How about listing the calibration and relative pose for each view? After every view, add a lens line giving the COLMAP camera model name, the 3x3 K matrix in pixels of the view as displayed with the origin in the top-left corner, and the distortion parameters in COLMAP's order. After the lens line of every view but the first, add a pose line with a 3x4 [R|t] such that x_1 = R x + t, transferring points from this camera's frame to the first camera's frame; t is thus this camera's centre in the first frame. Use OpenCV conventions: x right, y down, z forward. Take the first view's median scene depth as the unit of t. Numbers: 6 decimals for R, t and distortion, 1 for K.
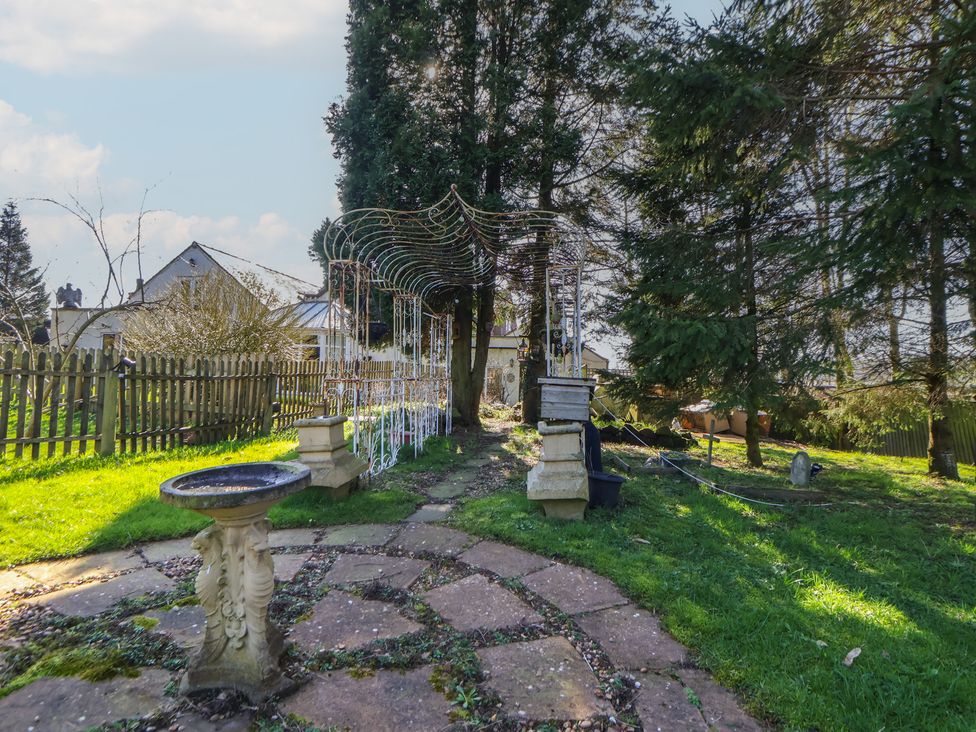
lens RADIAL K [[511.3, 0, 478.1], [0, 511.3, 361.0], [0, 0, 1]] dist [-0.002025, -0.014070]
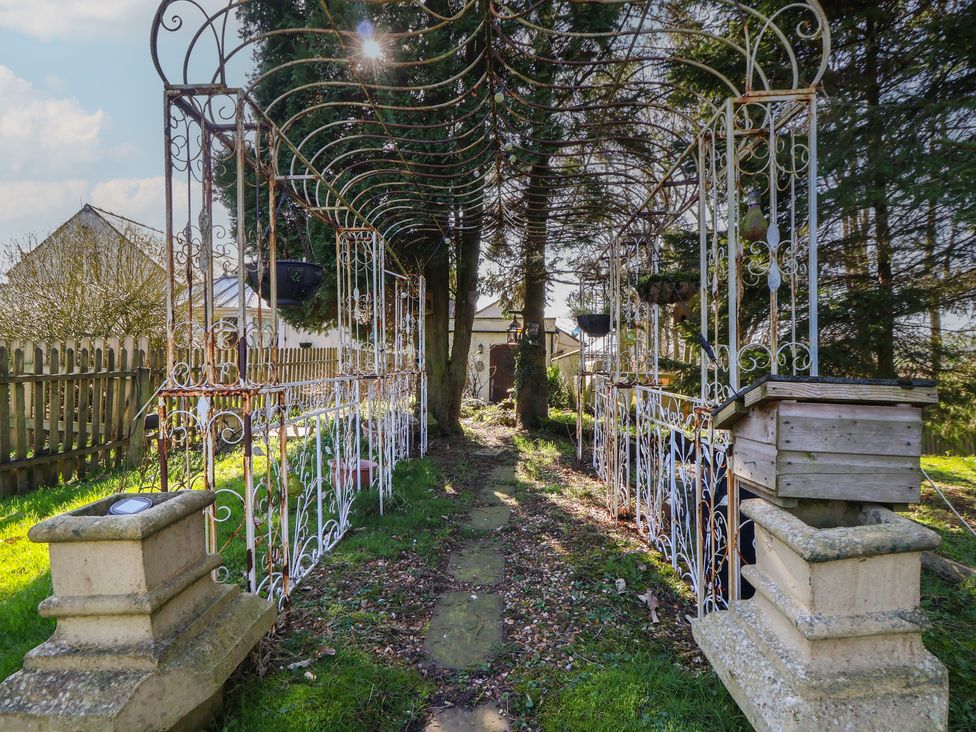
lens RADIAL K [[511.3, 0, 478.1], [0, 511.3, 361.0], [0, 0, 1]] dist [-0.002025, -0.014070]
pose [[0.994904, -0.015331, 0.099653, -0.060677], [0.012711, 0.999558, 0.026872, 0.004097], [-0.100021, -0.025468, 0.994659, 0.373557]]
